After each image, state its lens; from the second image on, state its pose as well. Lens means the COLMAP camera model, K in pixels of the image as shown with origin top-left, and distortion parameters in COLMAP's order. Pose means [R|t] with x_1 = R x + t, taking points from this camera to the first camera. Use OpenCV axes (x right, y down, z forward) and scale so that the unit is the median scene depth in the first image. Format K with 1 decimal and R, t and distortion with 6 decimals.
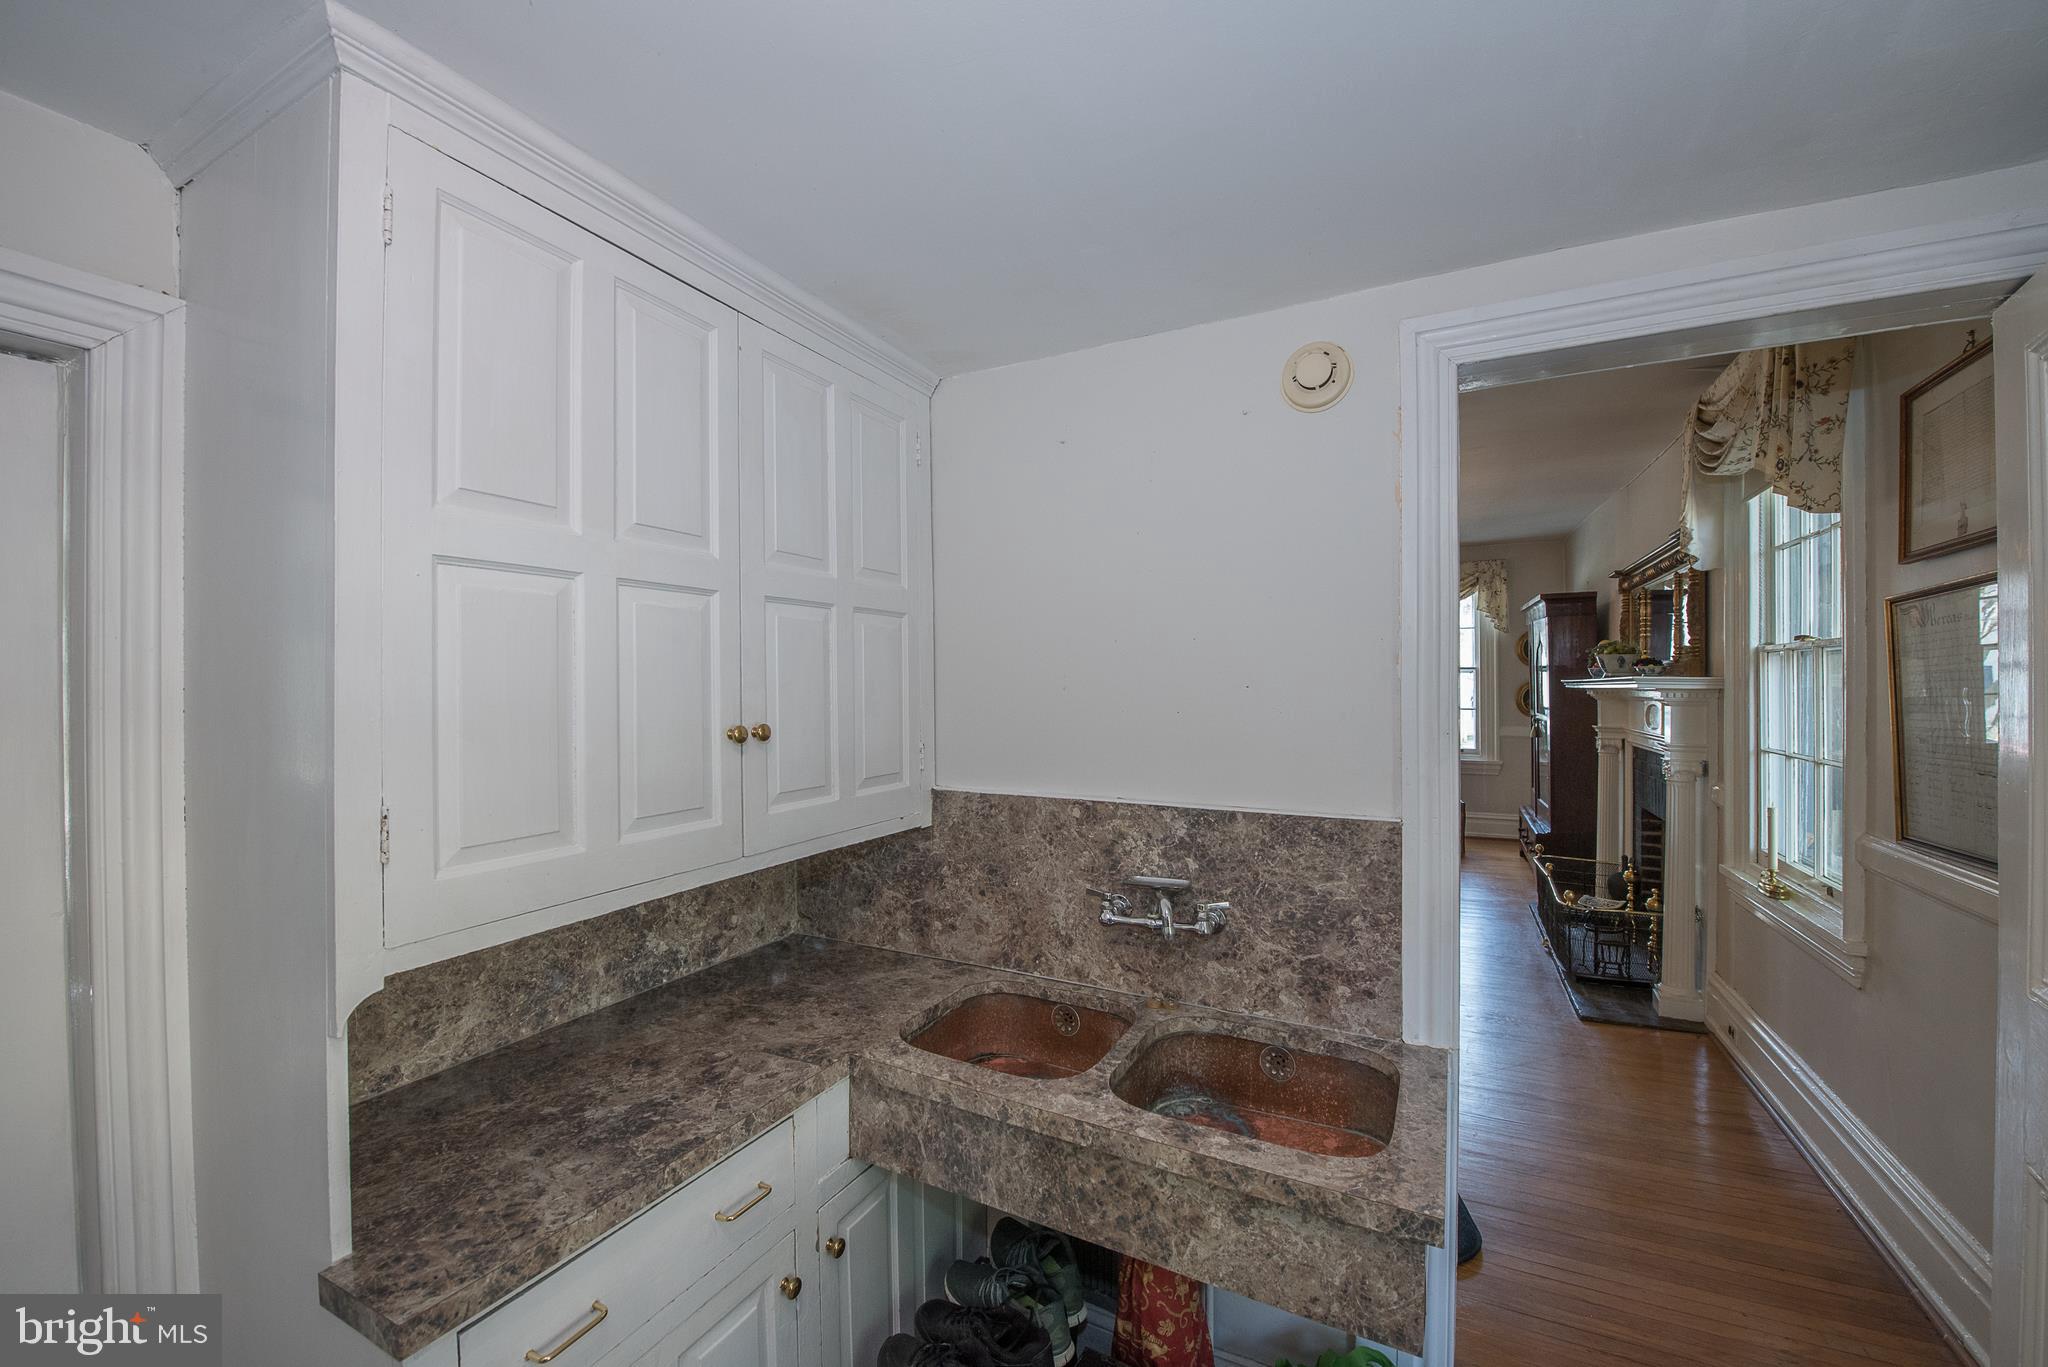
lens RADIAL K [[816.0, 0, 1016.0], [0, 816.0, 688.8], [0, 0, 1]] dist [-0.017740, -0.000534]
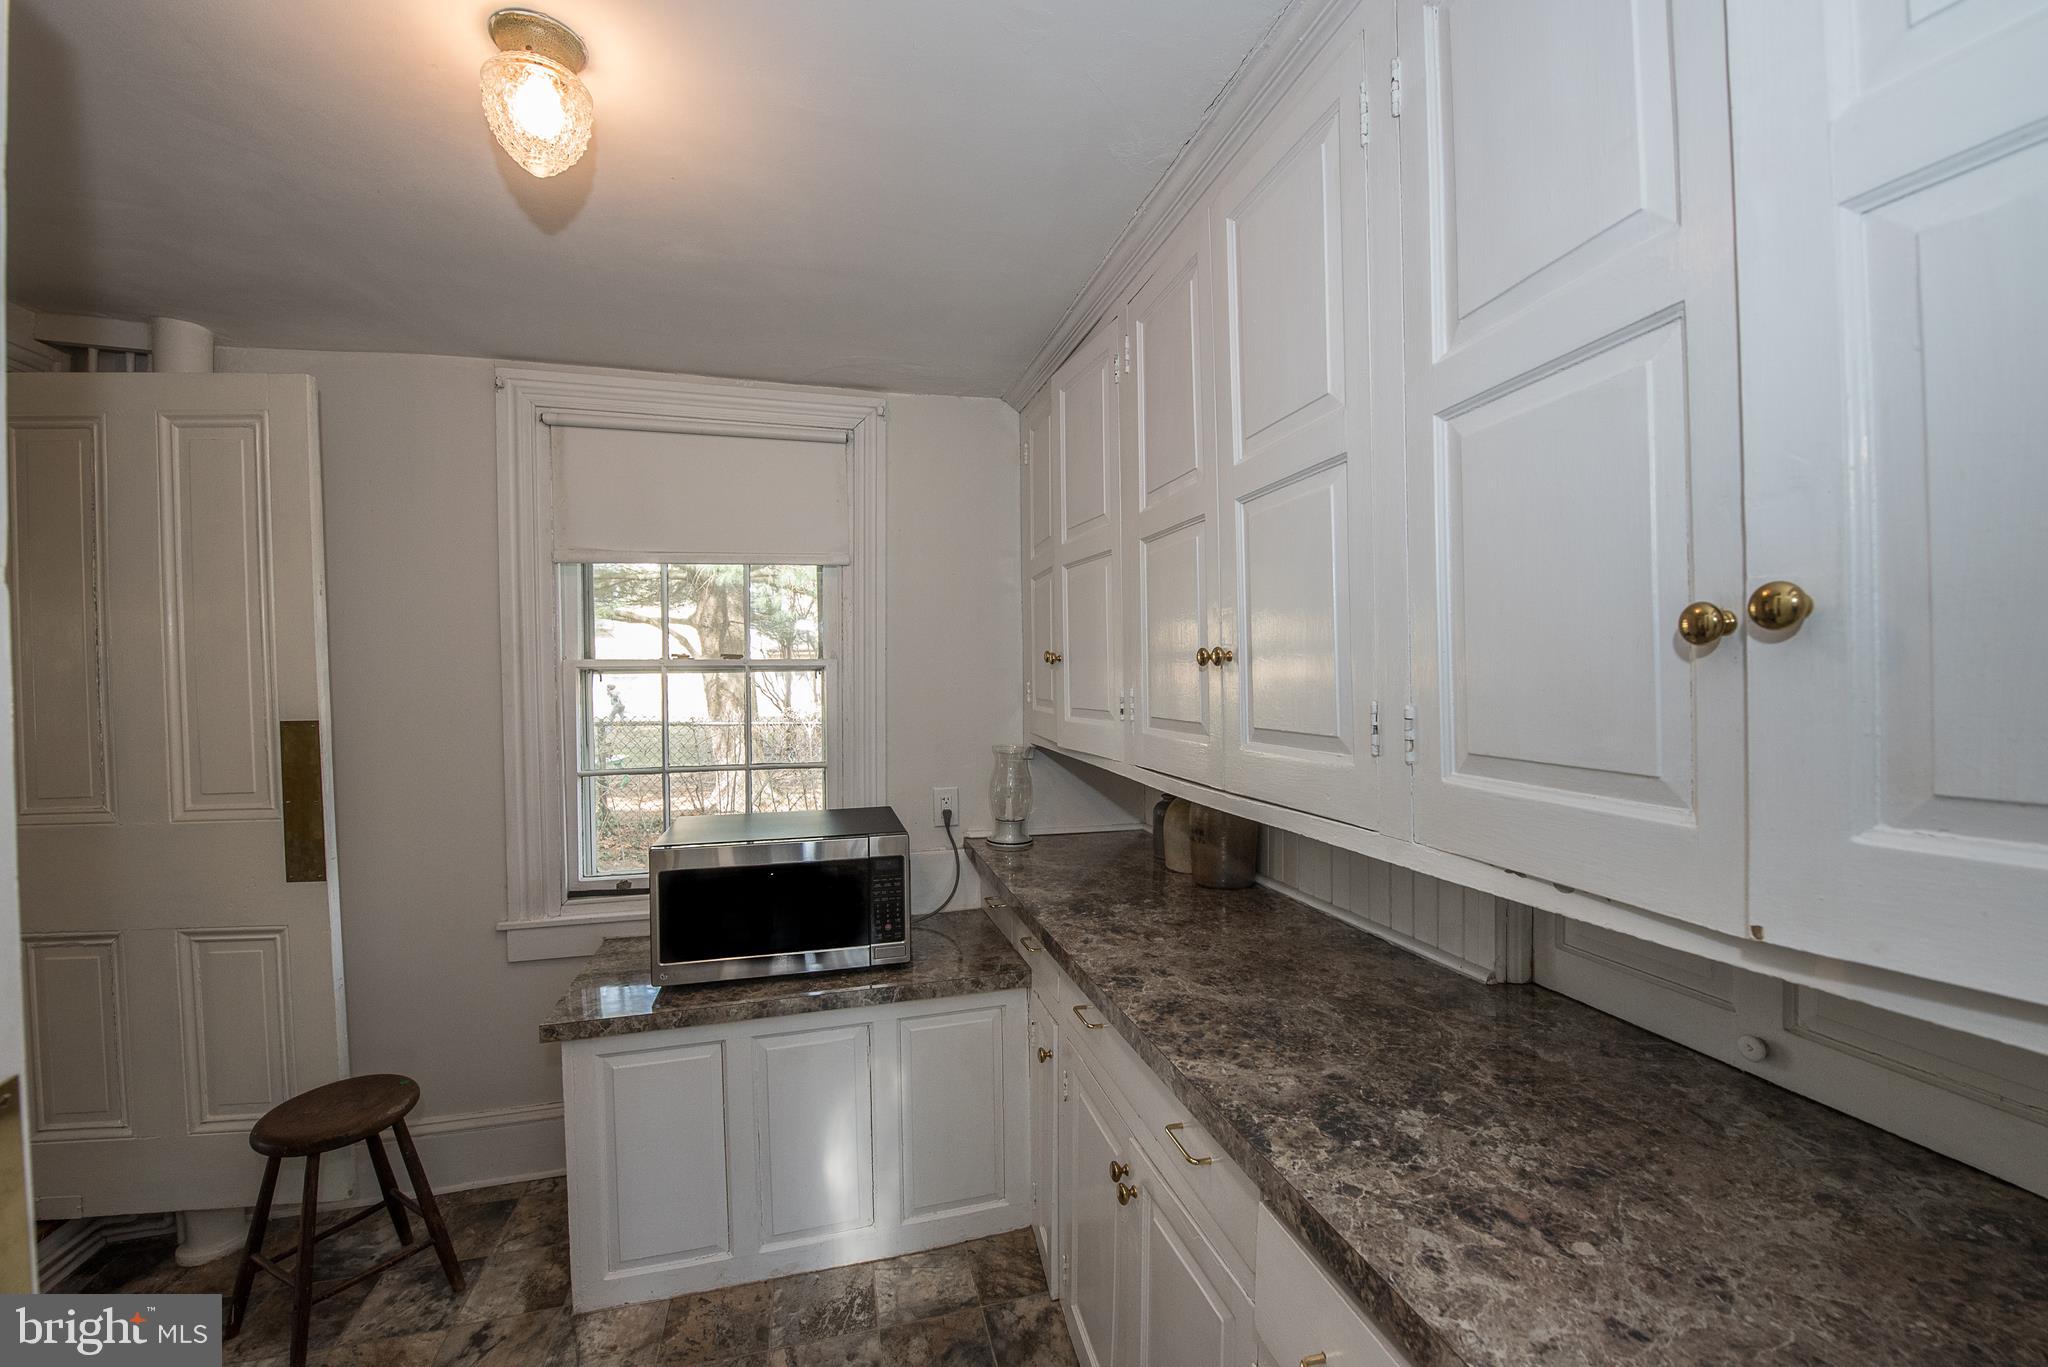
lens RADIAL K [[816.0, 0, 1025.2], [0, 816.0, 684.6], [0, 0, 1]] dist [-0.017740, -0.000534]
pose [[-0.734586, 0.025745, -0.678027, 0.250951], [0.023479, 0.999646, 0.012519, 0.100995], [0.678110, -0.006723, -0.734930, 1.307907]]
